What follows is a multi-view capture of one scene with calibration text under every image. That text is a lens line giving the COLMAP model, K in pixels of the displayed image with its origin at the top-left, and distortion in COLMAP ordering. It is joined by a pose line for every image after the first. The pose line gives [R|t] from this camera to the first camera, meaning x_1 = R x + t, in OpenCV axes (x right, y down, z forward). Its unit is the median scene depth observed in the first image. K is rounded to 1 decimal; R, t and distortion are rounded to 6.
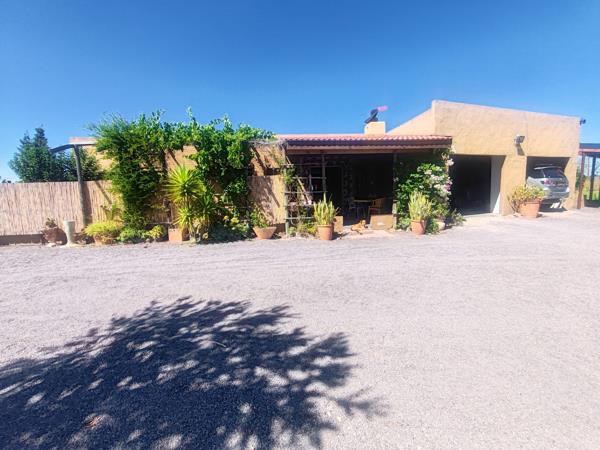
lens RADIAL K [[268.7, 0, 298.4], [0, 268.7, 224.7], [0, 0, 1]] dist [0.001750, 0.000644]
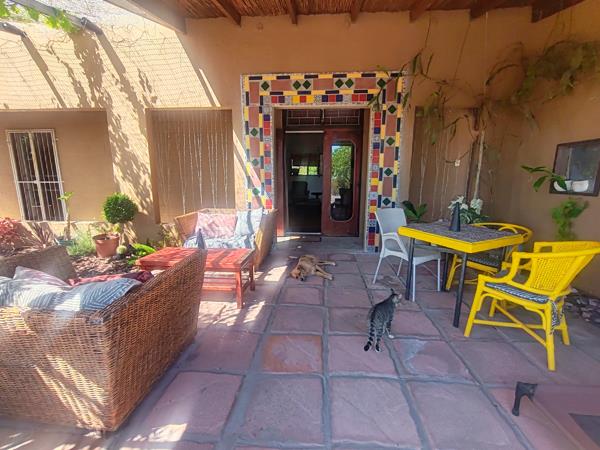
lens RADIAL K [[268.7, 0, 301.4], [0, 268.7, 226.5], [0, 0, 1]] dist [0.001750, 0.000644]
pose [[0.989919, 0.063146, -0.126779, 0.147162], [-0.057494, 0.997203, 0.047760, -0.094625], [0.129440, -0.039989, 0.990781, 0.751650]]
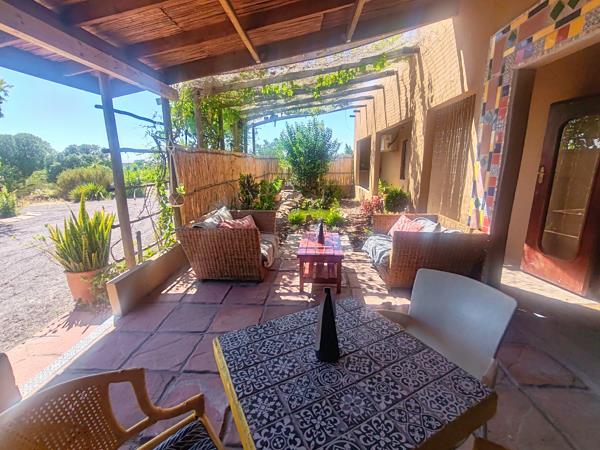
lens RADIAL K [[268.7, 0, 300.4], [0, 268.7, 225.8], [0, 0, 1]] dist [0.001750, 0.000644]
pose [[-0.117399, 0.265259, -0.957003, 0.324402], [-0.130669, 0.951163, 0.279670, -0.155724], [0.984451, 0.157883, -0.077004, 0.985356]]
